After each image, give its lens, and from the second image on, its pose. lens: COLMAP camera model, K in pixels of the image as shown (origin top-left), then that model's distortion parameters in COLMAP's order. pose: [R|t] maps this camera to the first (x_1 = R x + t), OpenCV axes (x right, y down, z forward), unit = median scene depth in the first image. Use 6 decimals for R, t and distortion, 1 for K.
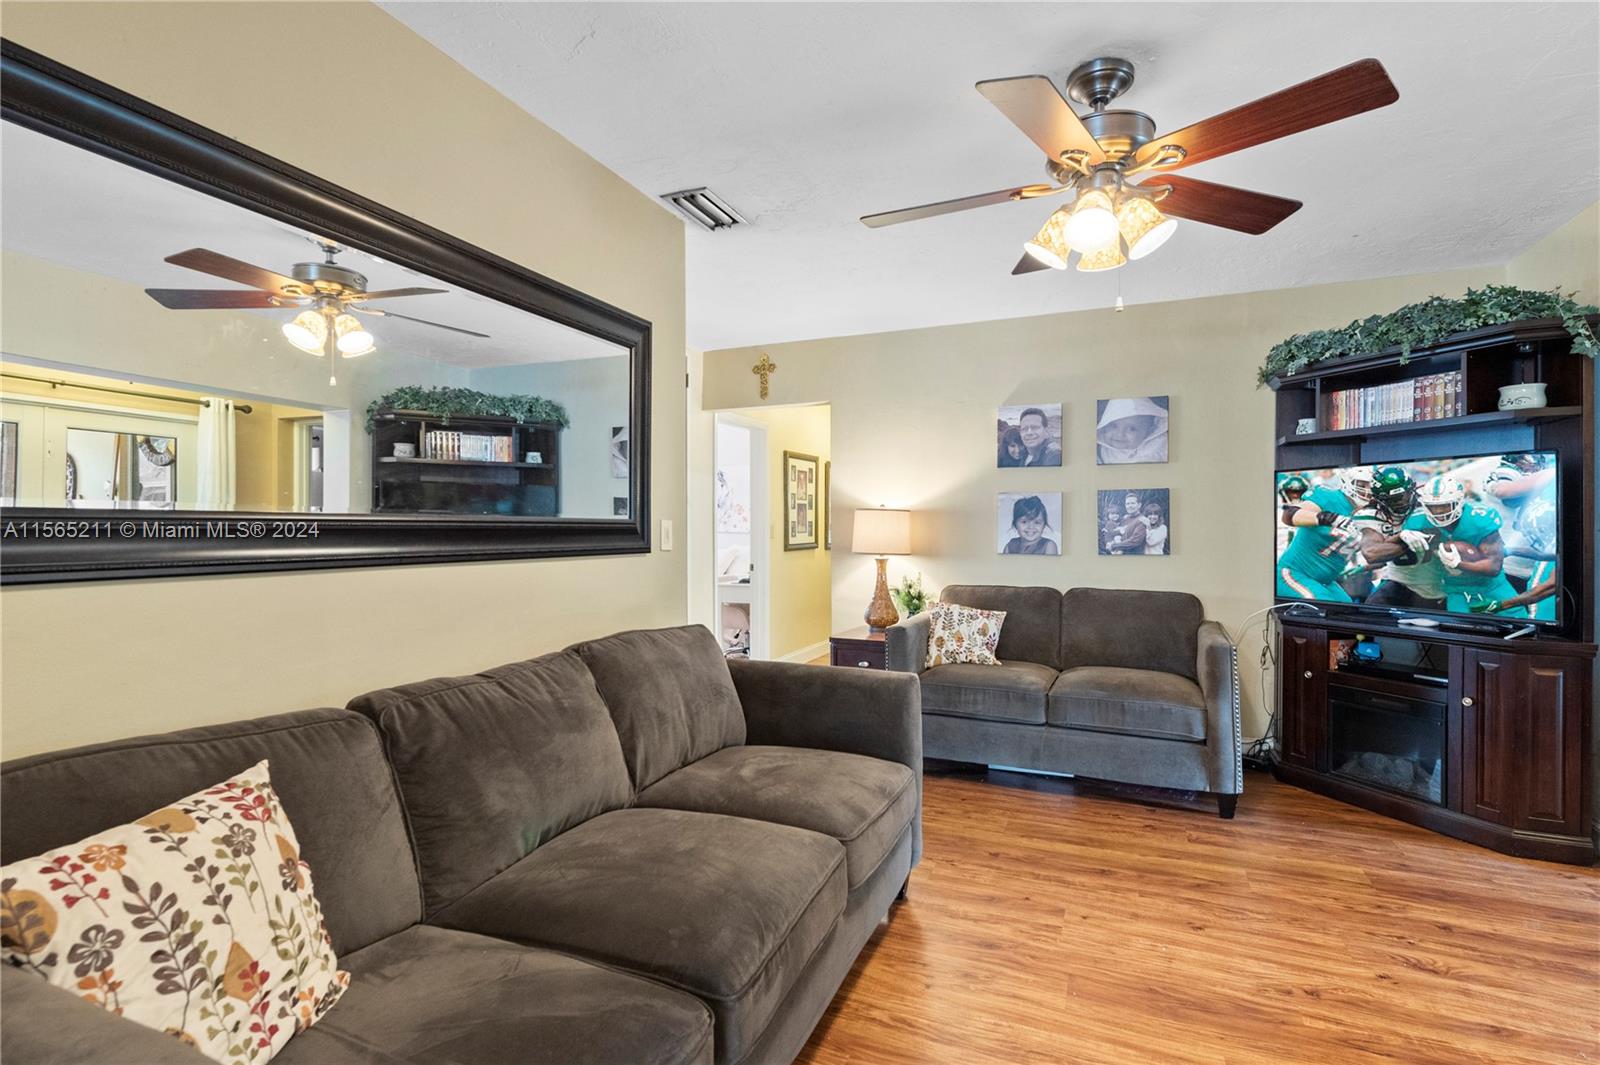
lens RADIAL K [[770.3, 0, 800.0], [0, 770.3, 532.5], [0, 0, 1]] dist [0.012110, -0.000952]
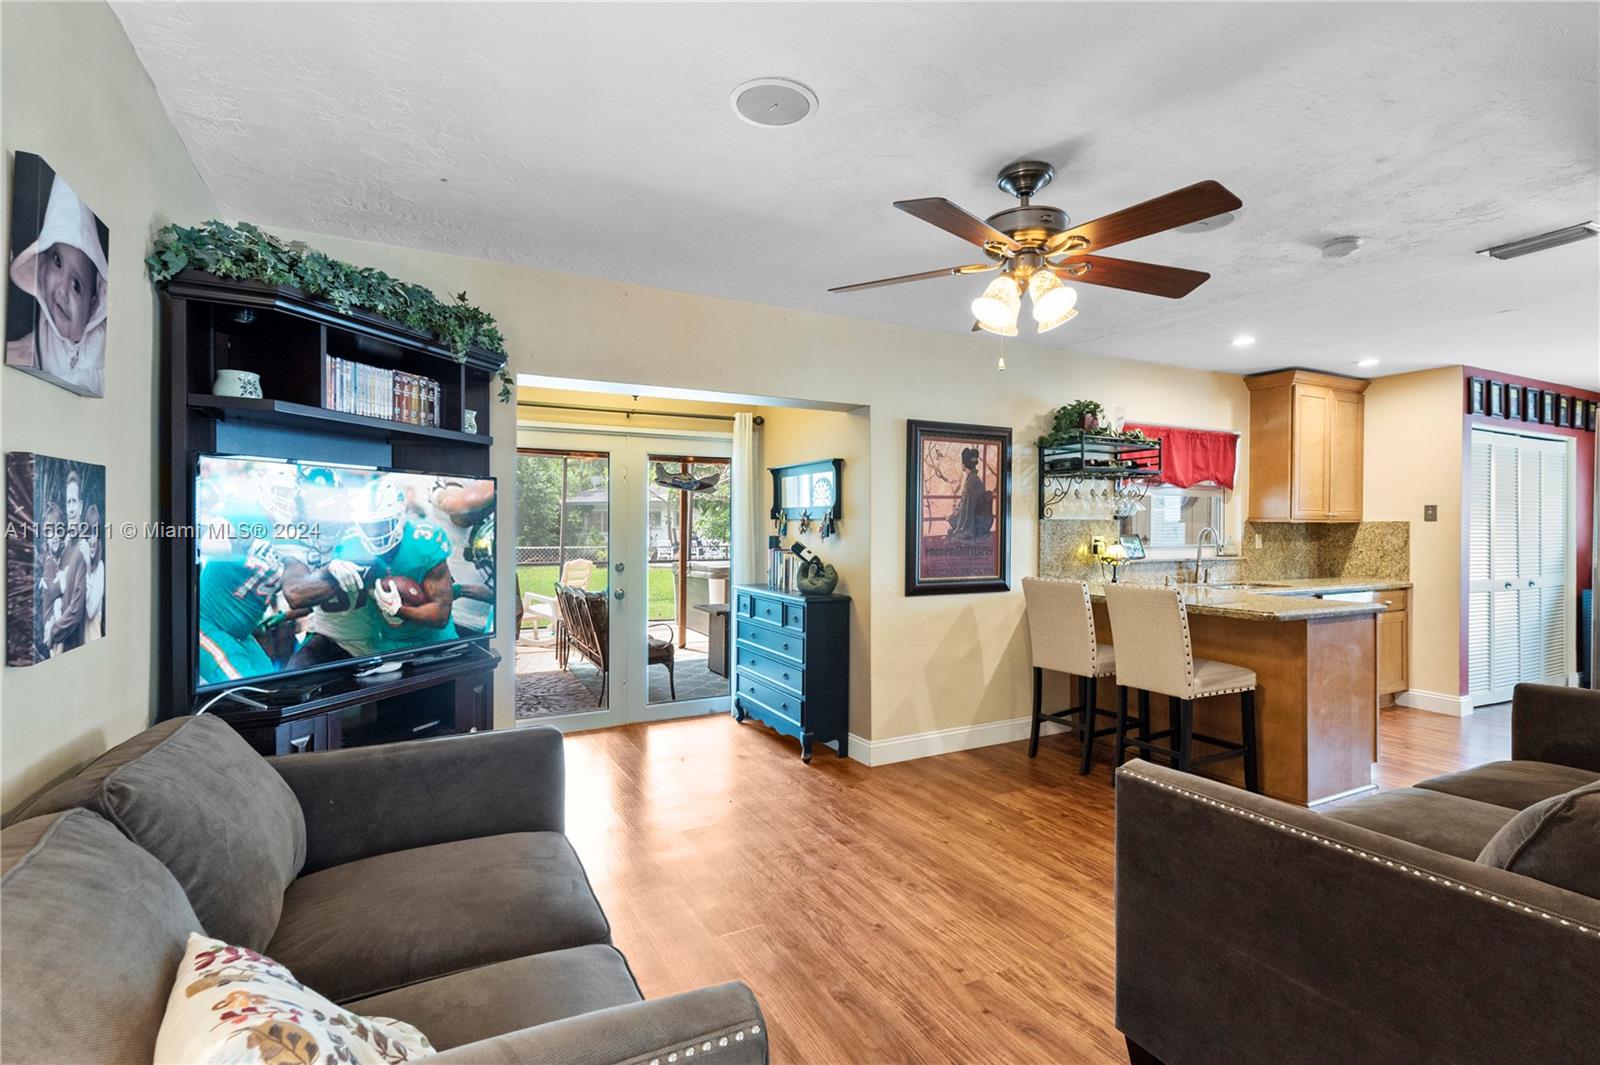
lens RADIAL K [[759.6, 0, 808.2], [0, 759.6, 528.2], [0, 0, 1]] dist [0.020978, -0.008082]
pose [[-0.779685, 0.001133, 0.626171, -0.047014], [0.004073, 0.999986, 0.003263, -0.029097], [-0.626158, 0.005095, -0.779679, 1.212675]]
